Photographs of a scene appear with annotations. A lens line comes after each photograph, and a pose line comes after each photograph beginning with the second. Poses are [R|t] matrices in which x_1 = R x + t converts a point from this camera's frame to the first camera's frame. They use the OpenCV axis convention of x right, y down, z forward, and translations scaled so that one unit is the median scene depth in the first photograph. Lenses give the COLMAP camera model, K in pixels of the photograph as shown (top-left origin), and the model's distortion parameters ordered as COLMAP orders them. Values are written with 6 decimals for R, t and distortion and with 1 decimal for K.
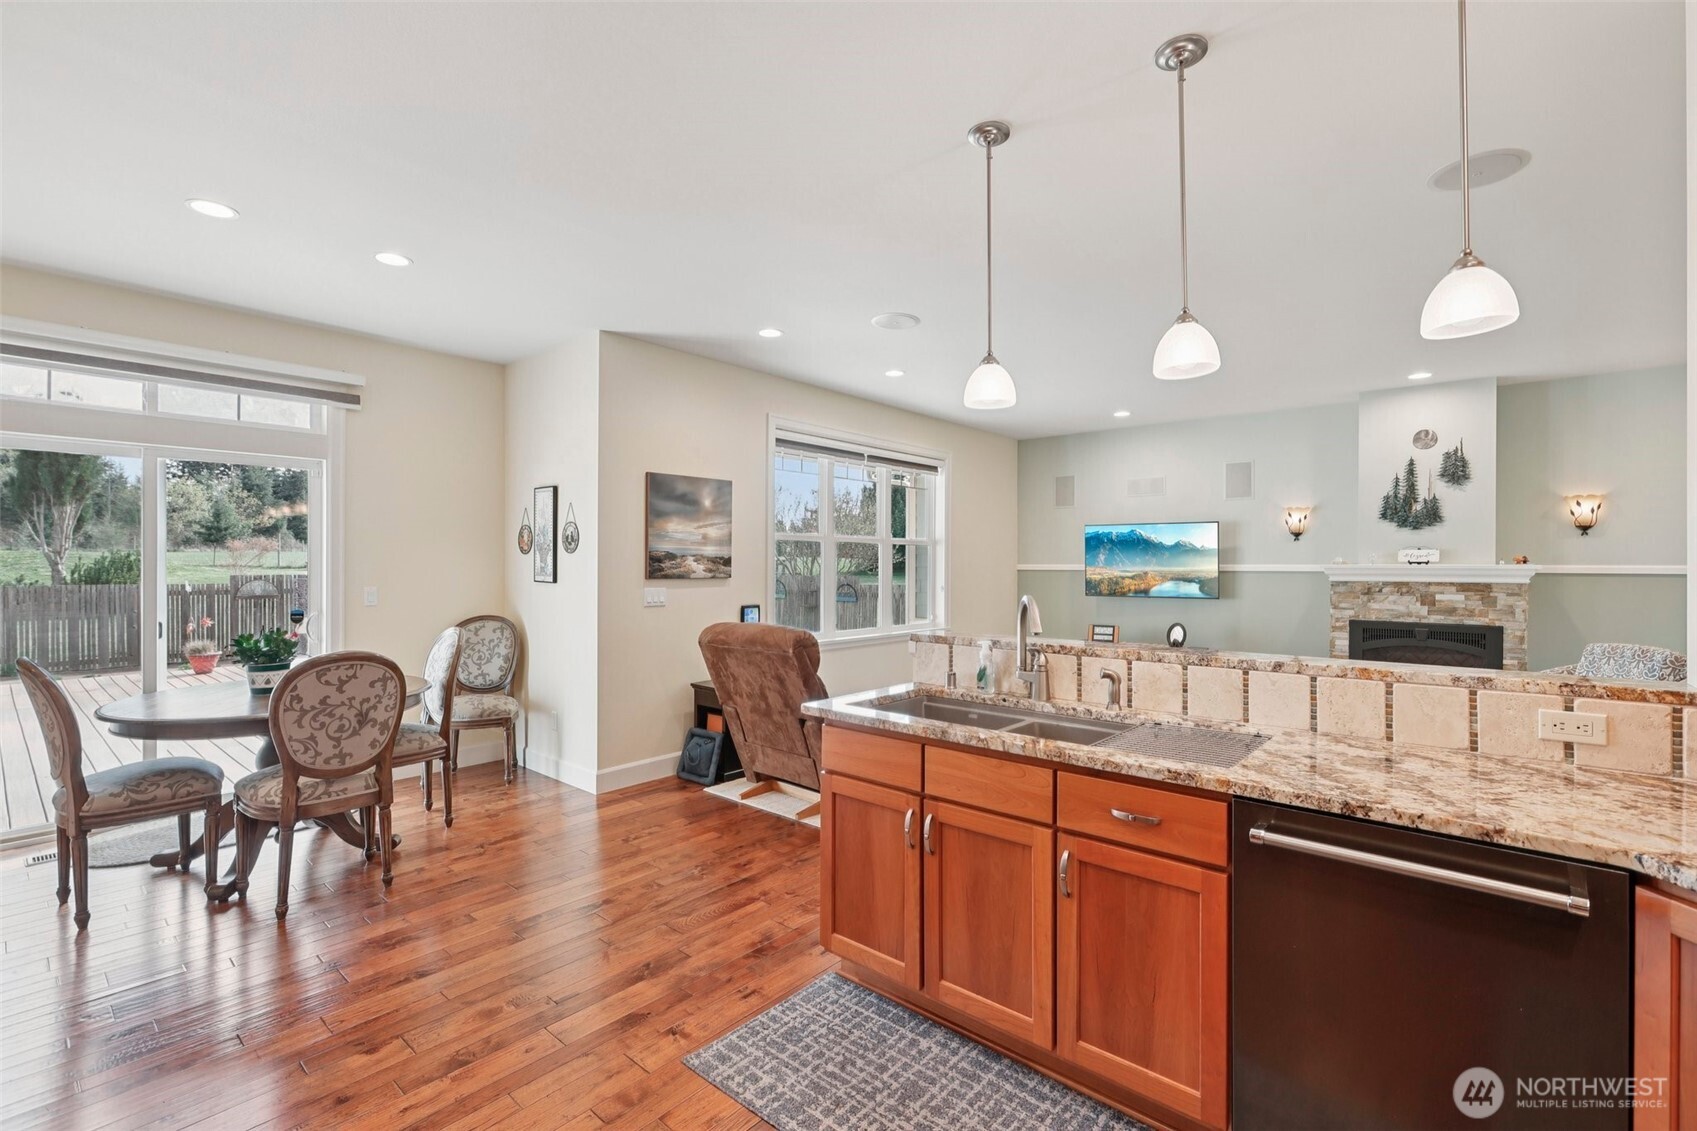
lens RADIAL K [[753.2, 0, 857.7], [0, 753.2, 567.3], [0, 0, 1]] dist [-0.005187, 0.003460]
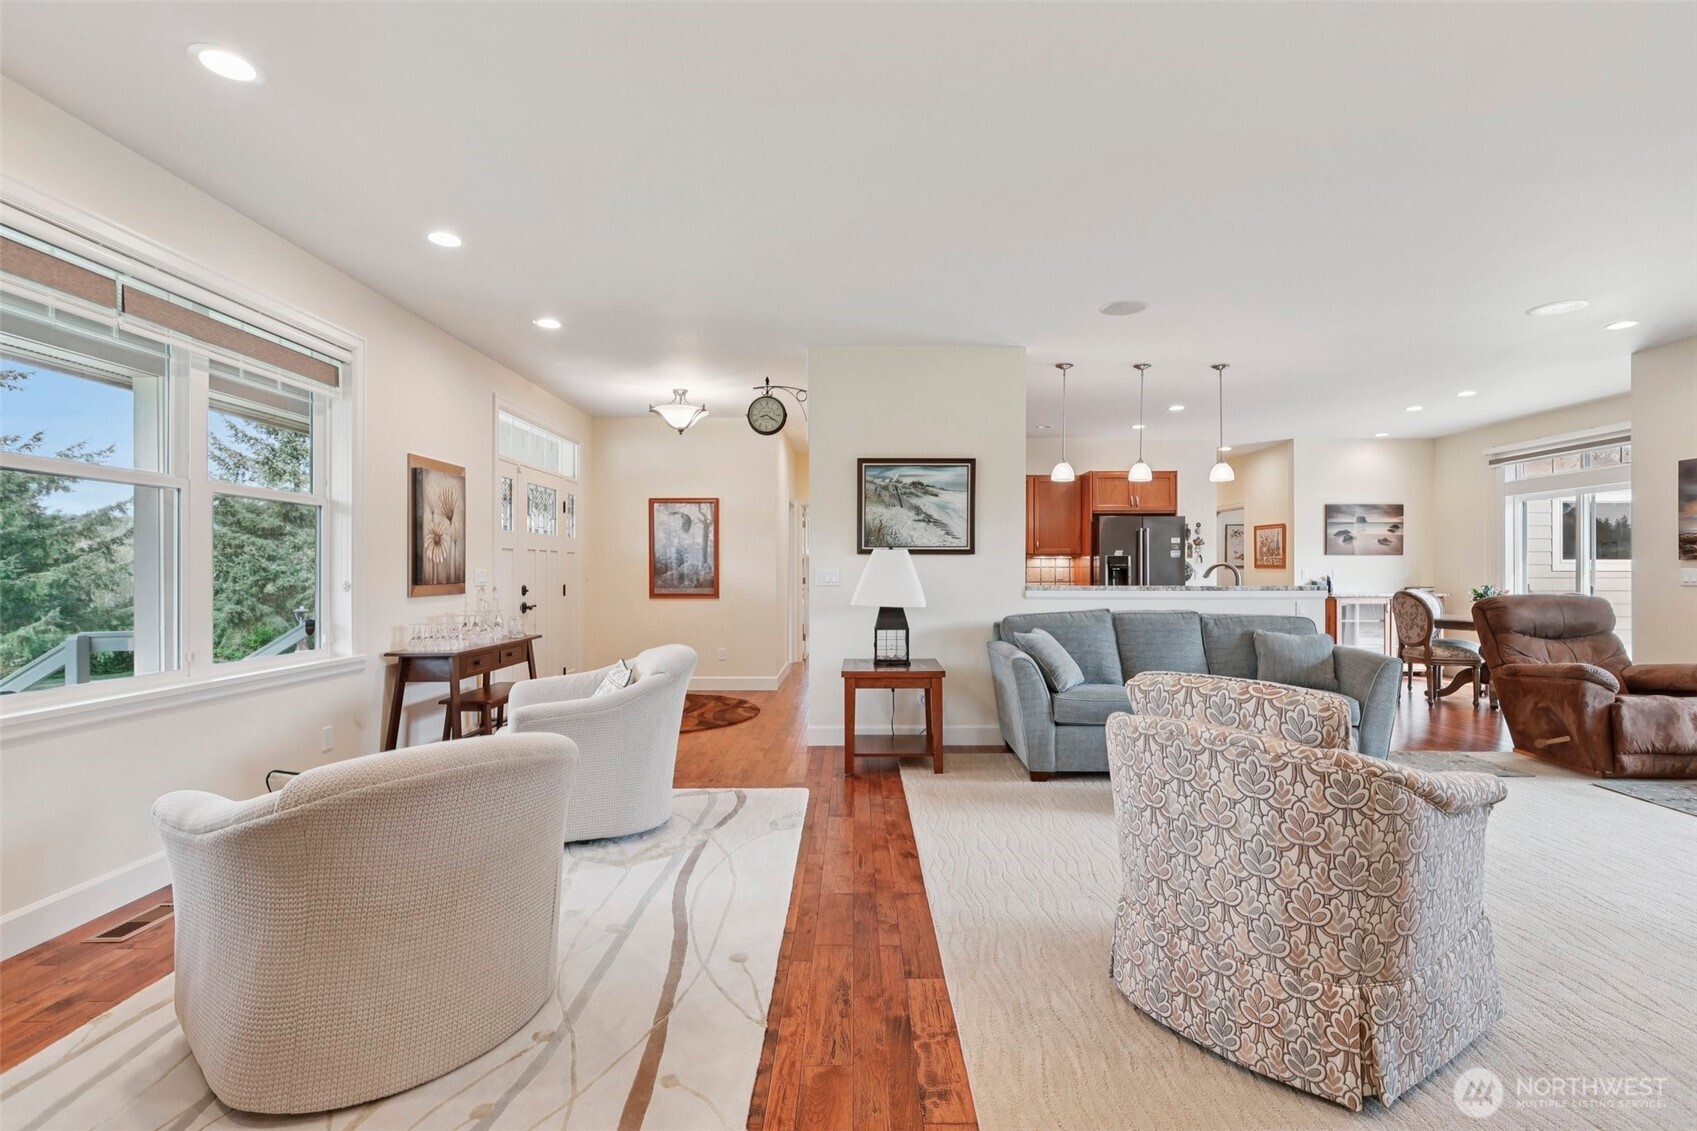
lens RADIAL K [[753.2, 0, 857.1], [0, 753.2, 577.3], [0, 0, 1]] dist [-0.005187, 0.003460]
pose [[-0.756523, 0.003915, -0.653956, 1.149391], [-0.002673, 0.999955, 0.009079, 0.029715], [0.653962, 0.008617, -0.756478, 0.911272]]
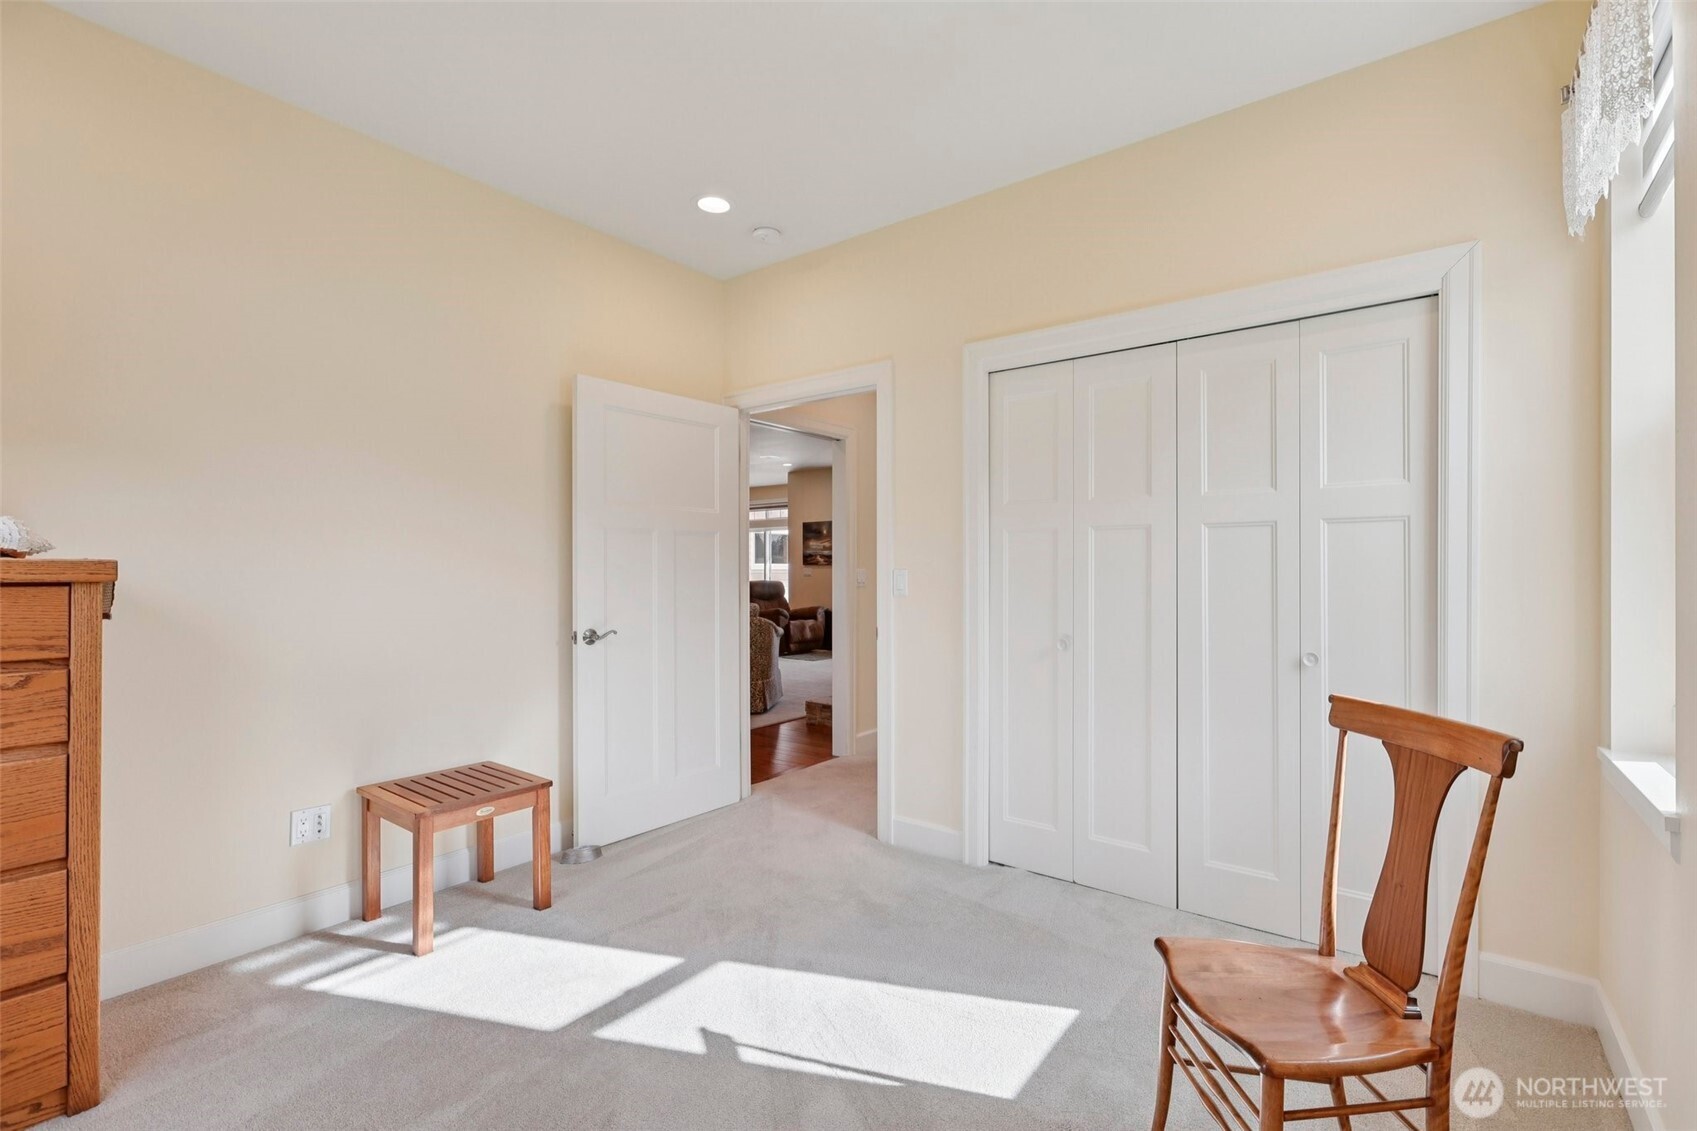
lens RADIAL K [[753.2, 0, 846.7], [0, 753.2, 565.4], [0, 0, 1]] dist [-0.005187, 0.003460]
pose [[0.054688, -0.002699, -0.998500, 1.975292], [-0.007752, 0.999965, -0.003128, 0.021669], [0.998473, 0.007911, 0.054665, 0.879533]]
